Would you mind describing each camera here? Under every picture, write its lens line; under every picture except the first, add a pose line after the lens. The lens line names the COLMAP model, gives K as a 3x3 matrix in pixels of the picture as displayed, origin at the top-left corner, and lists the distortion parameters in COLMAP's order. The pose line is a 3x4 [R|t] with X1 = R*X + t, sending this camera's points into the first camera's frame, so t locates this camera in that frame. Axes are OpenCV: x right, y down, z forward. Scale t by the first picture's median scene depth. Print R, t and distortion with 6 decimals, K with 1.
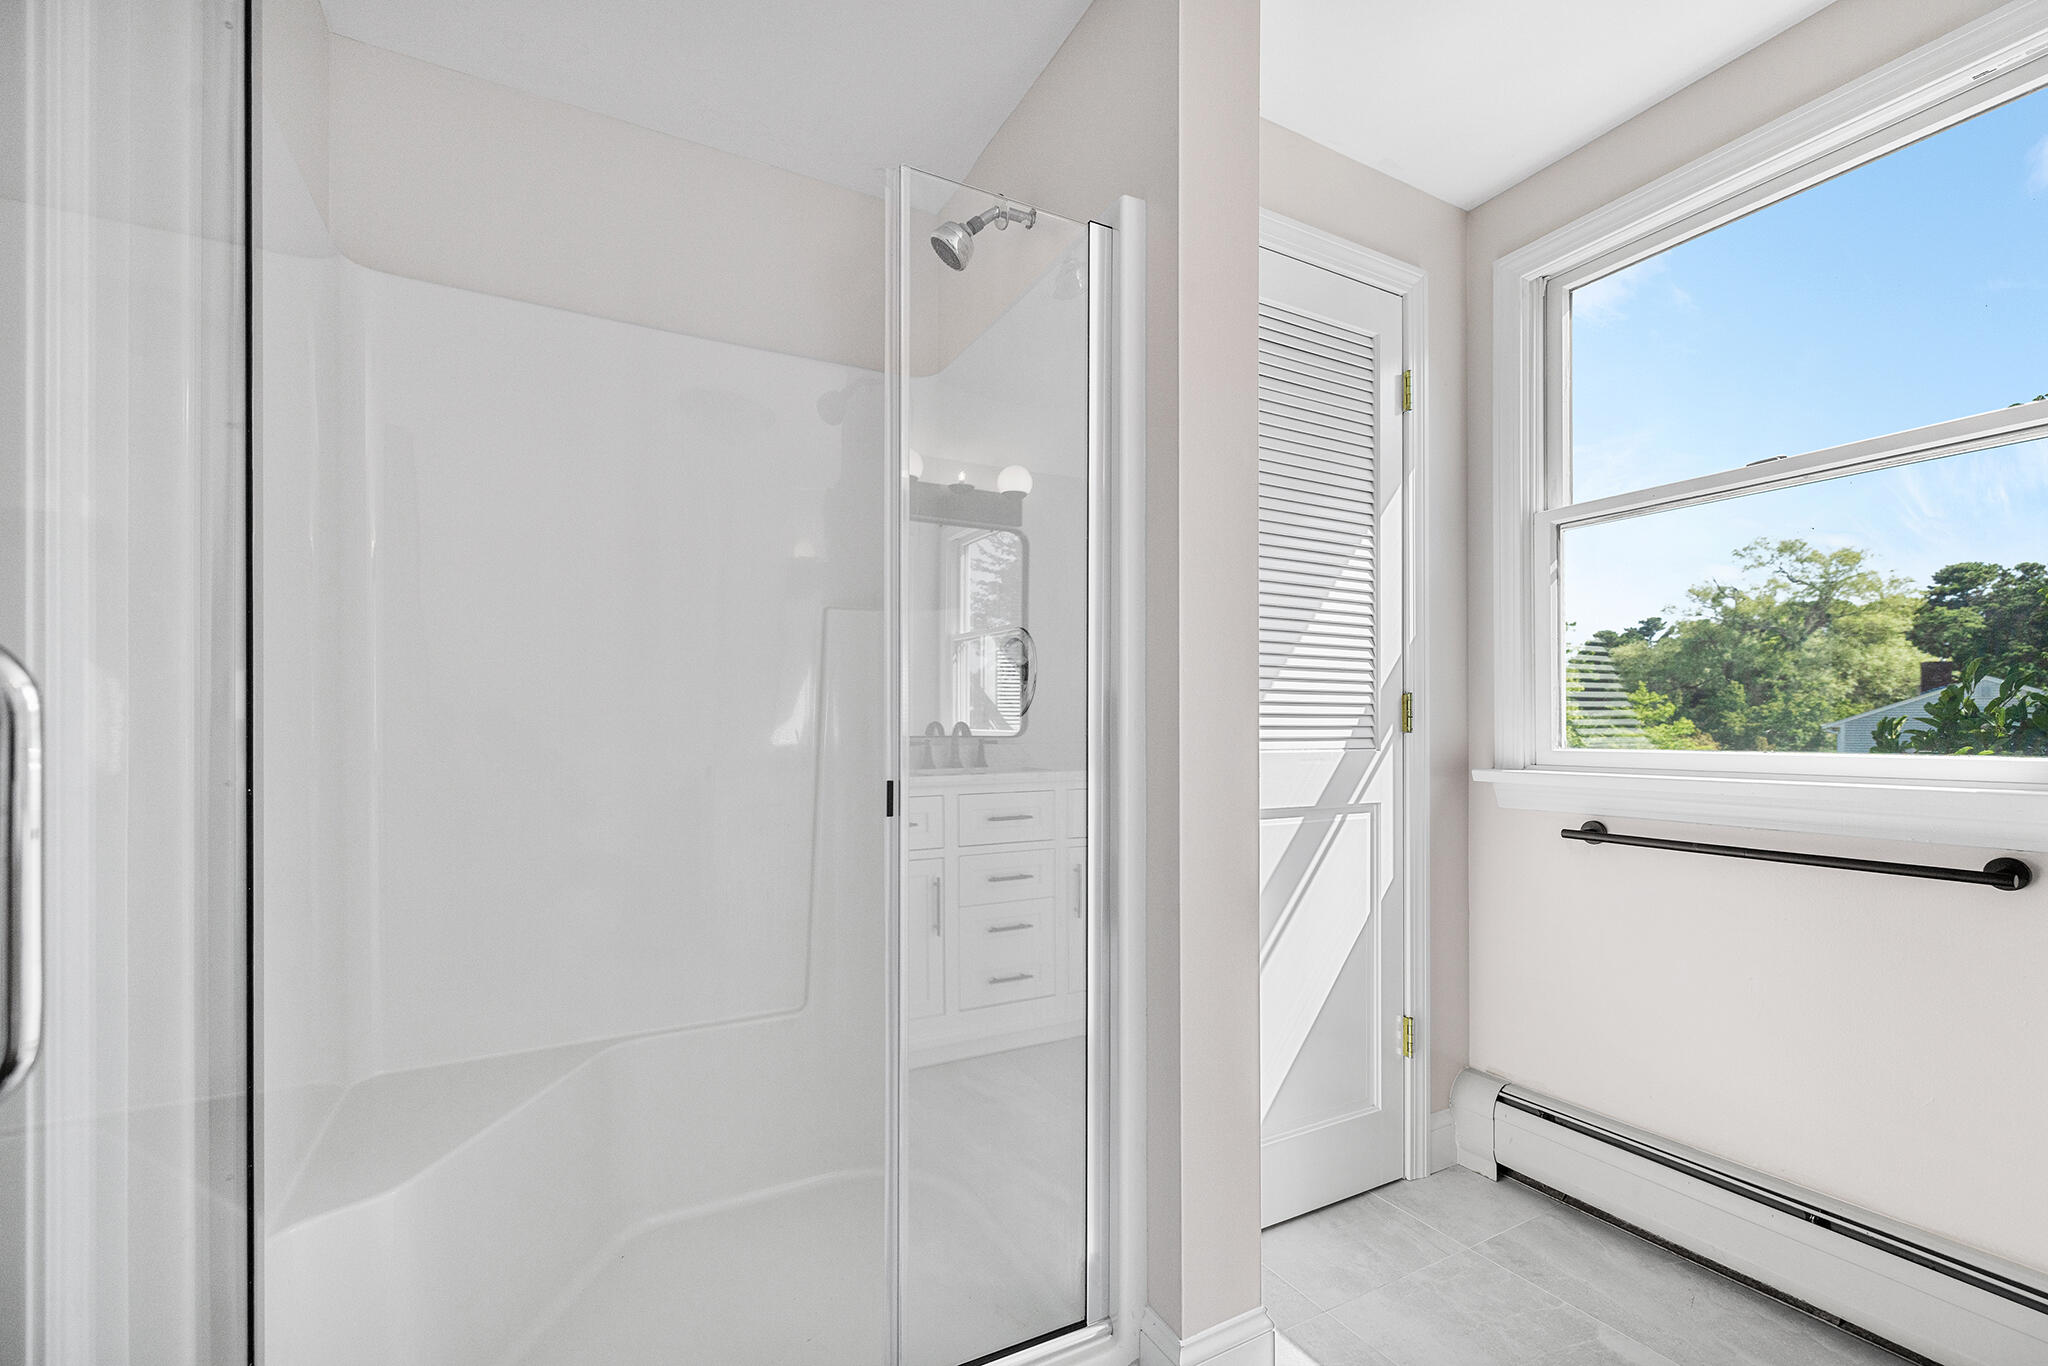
lens RADIAL K [[879.8, 0, 998.4], [0, 879.8, 725.0], [0, 0, 1]] dist [0.000614, 0.000309]
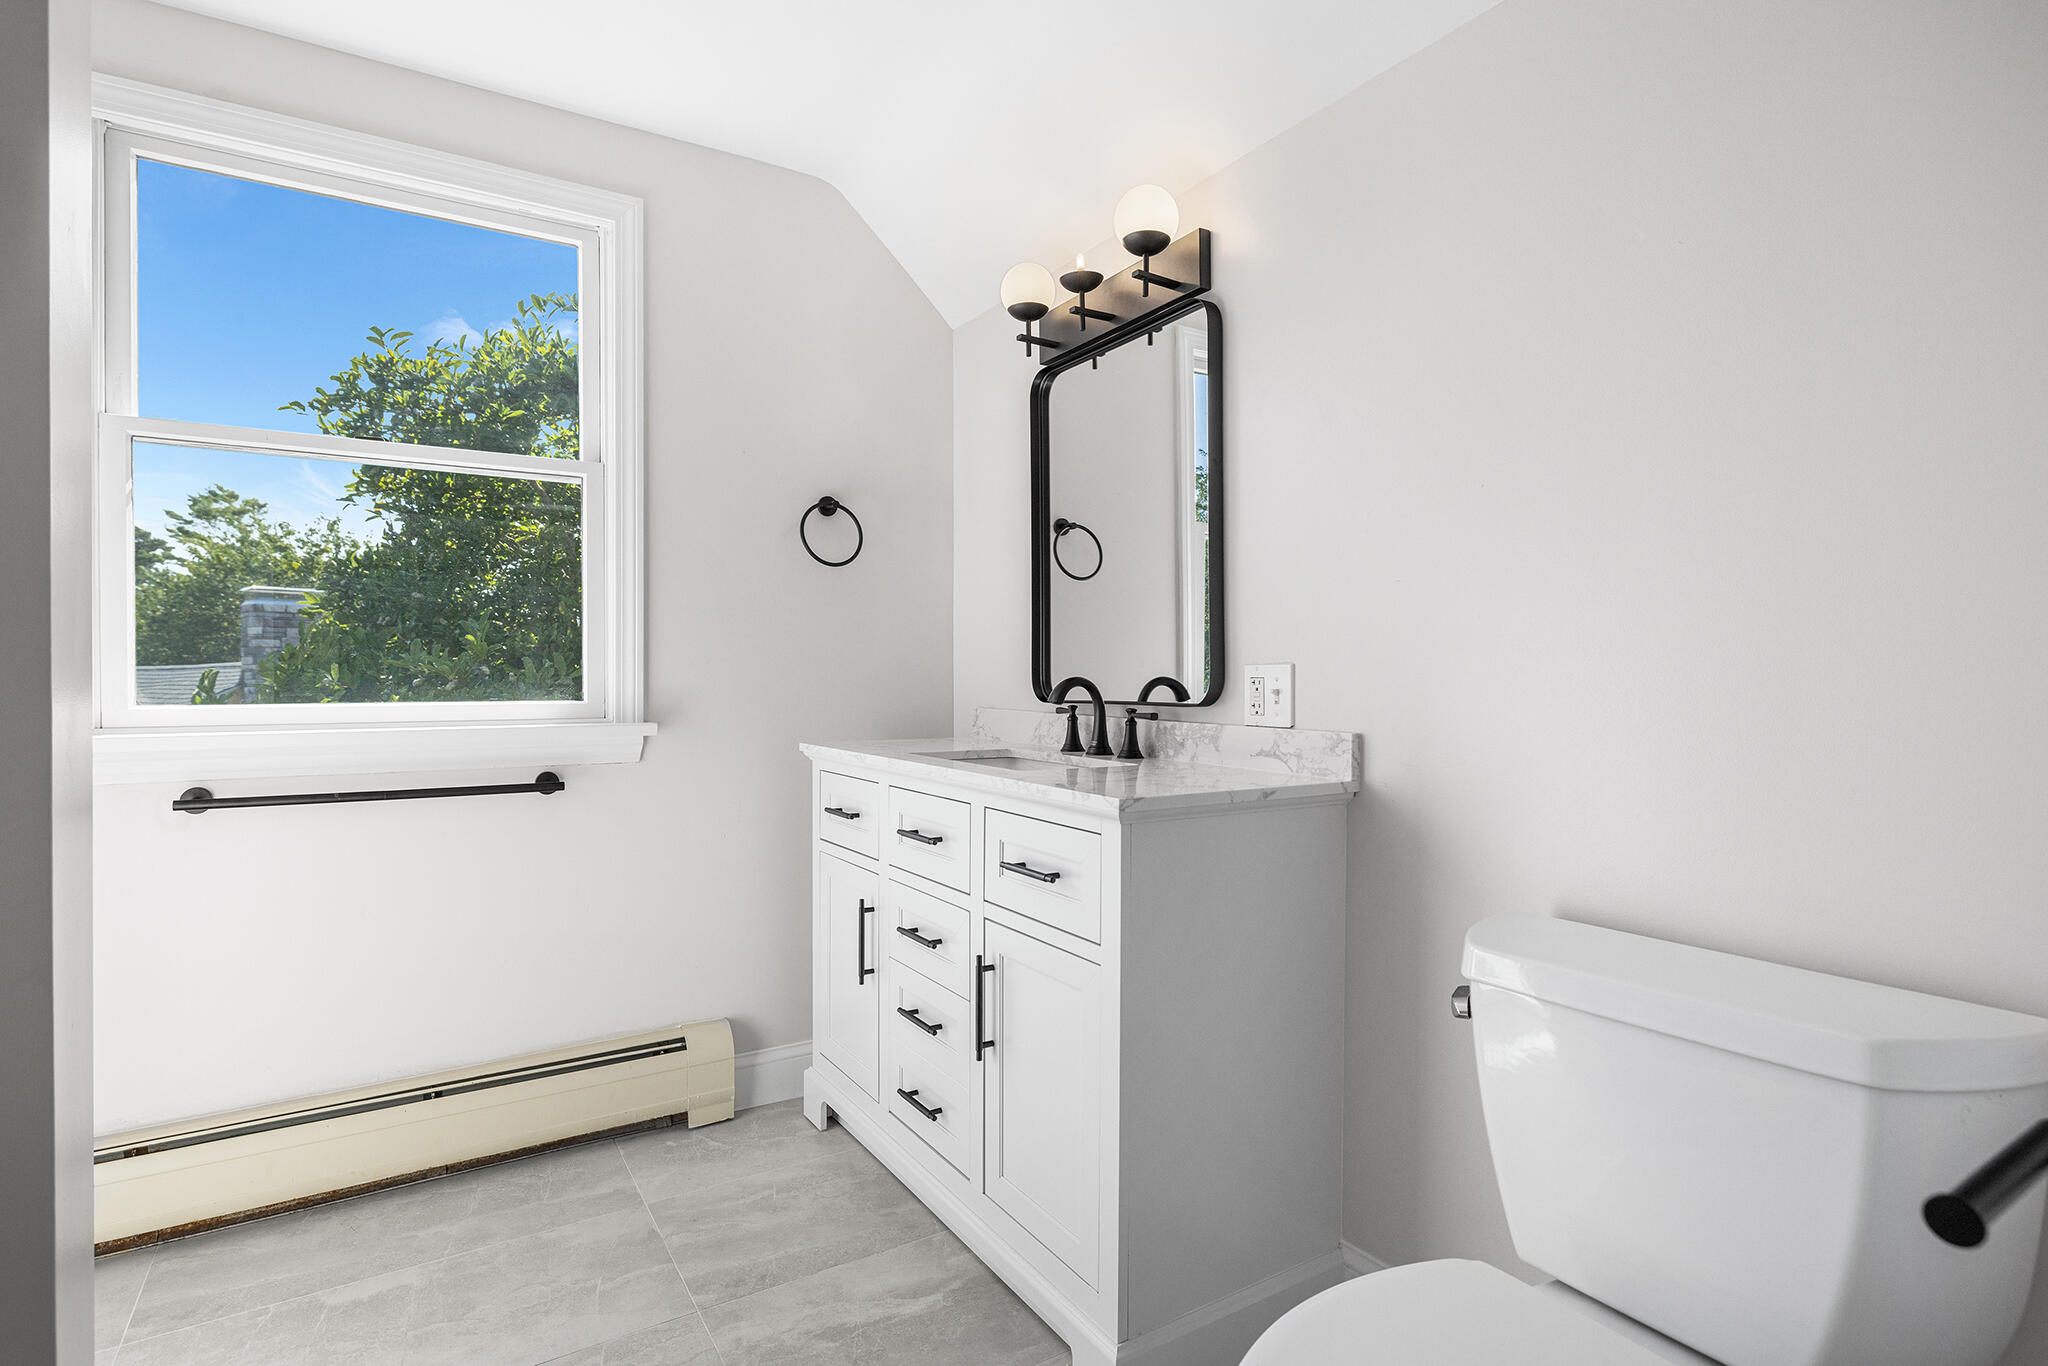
lens RADIAL K [[1029.7, 0, 1023.0], [0, 1029.7, 679.7], [0, 0, 1]] dist [0.001805, -0.000040]
pose [[-0.079779, -0.002322, 0.996810, -0.421292], [0.000437, 0.999997, 0.002364, -0.000760], [-0.996812, 0.000624, -0.079778, 0.258082]]
